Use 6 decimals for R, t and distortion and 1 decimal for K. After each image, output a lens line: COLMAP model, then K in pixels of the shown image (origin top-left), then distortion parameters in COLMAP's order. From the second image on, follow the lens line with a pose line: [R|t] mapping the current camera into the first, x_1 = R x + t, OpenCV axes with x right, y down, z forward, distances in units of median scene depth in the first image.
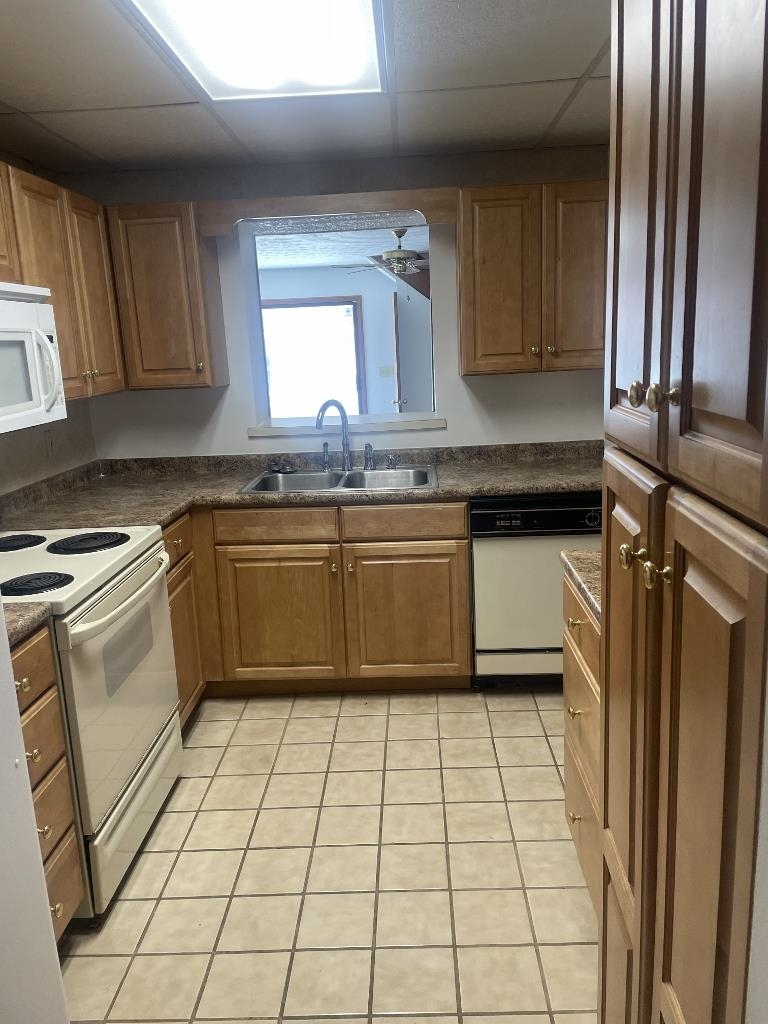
lens RADIAL K [[778.7, 0, 387.0], [0, 778.7, 497.7], [0, 0, 1]] dist [0.086021, -0.117038]
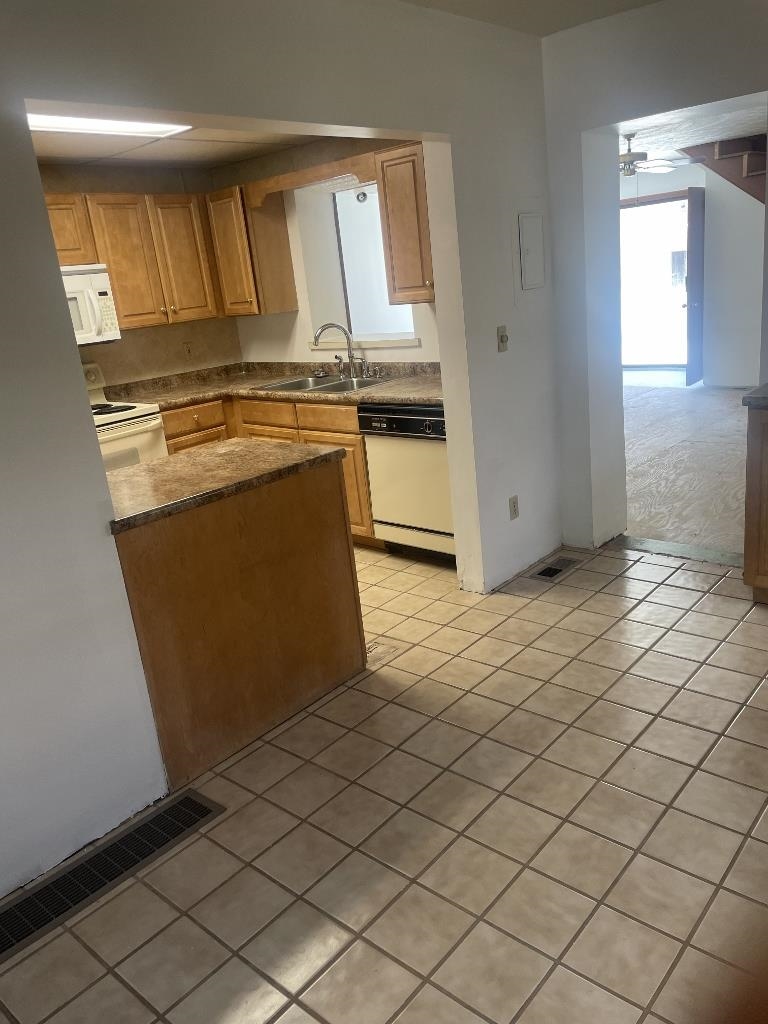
lens RADIAL K [[778.7, 0, 387.0], [0, 778.7, 497.7], [0, 0, 1]] dist [0.086021, -0.117038]
pose [[0.768839, 0.144156, -0.622981, 0.951886], [-0.059262, 0.986128, 0.155049, -0.047648], [0.636690, -0.082289, 0.766717, 0.007939]]
